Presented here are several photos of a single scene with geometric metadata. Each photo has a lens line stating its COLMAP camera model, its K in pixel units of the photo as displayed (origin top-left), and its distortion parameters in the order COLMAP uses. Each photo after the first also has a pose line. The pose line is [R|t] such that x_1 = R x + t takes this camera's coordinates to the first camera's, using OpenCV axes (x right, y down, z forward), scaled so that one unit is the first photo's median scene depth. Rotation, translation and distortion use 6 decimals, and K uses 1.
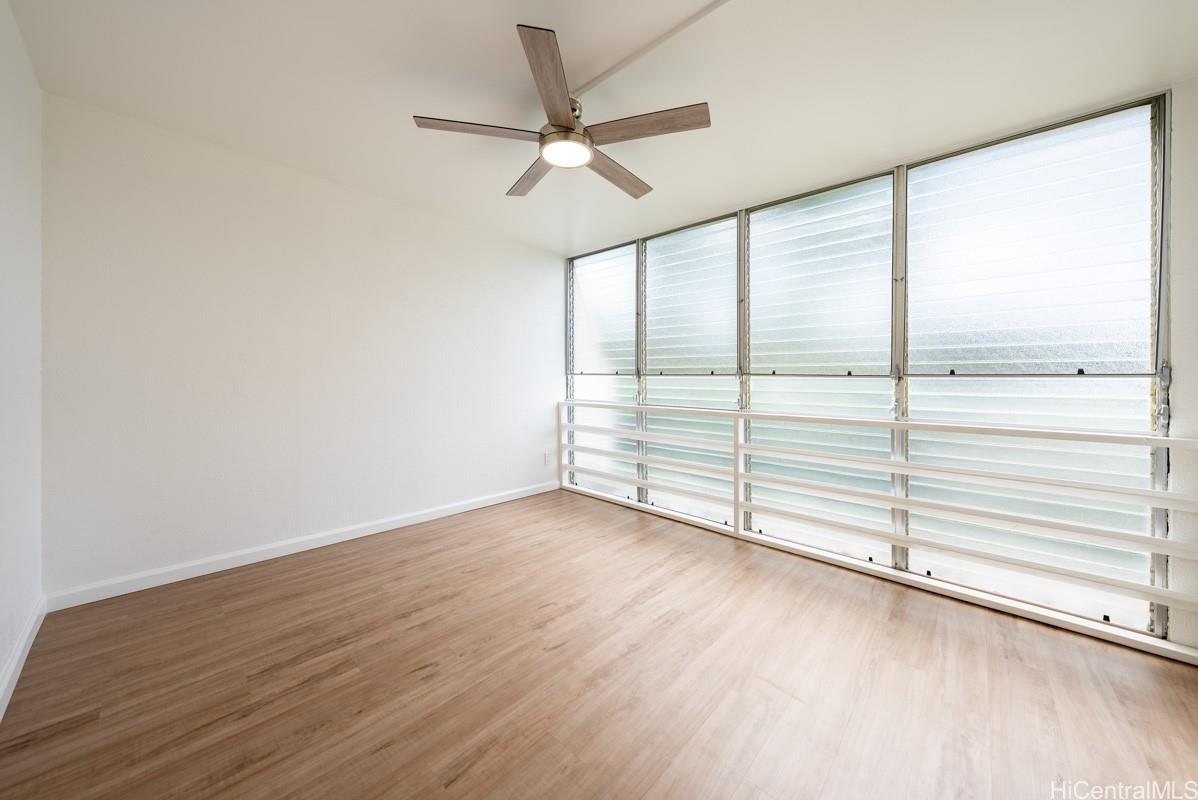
lens RADIAL K [[405.6, 0, 623.2], [0, 405.6, 402.1], [0, 0, 1]] dist [0.025072, 0.000041]
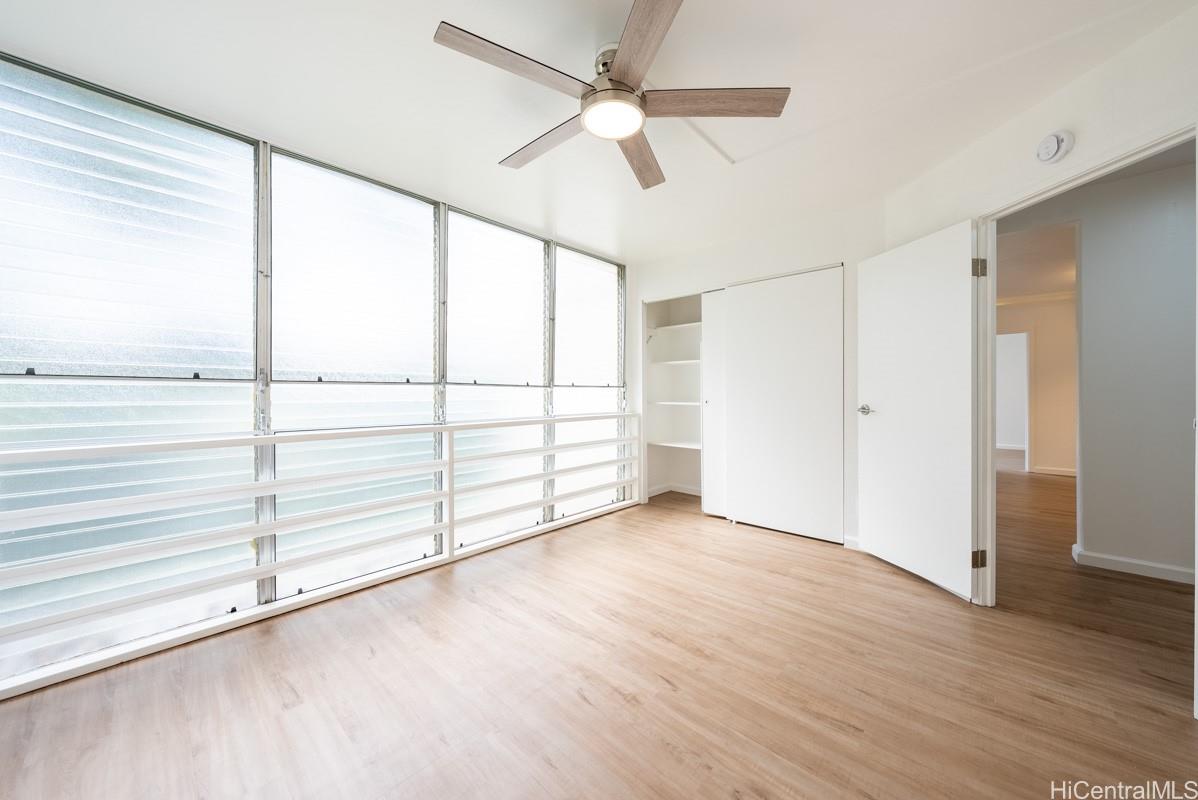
lens RADIAL K [[425.1, 0, 600.8], [0, 425.1, 392.4], [0, 0, 1]] dist [0.001436, -0.000038]
pose [[0.039936, -0.002620, 0.999199, -0.864624], [0.057822, 0.998327, 0.000306, -0.021293], [-0.997528, 0.057763, 0.040020, 0.864475]]
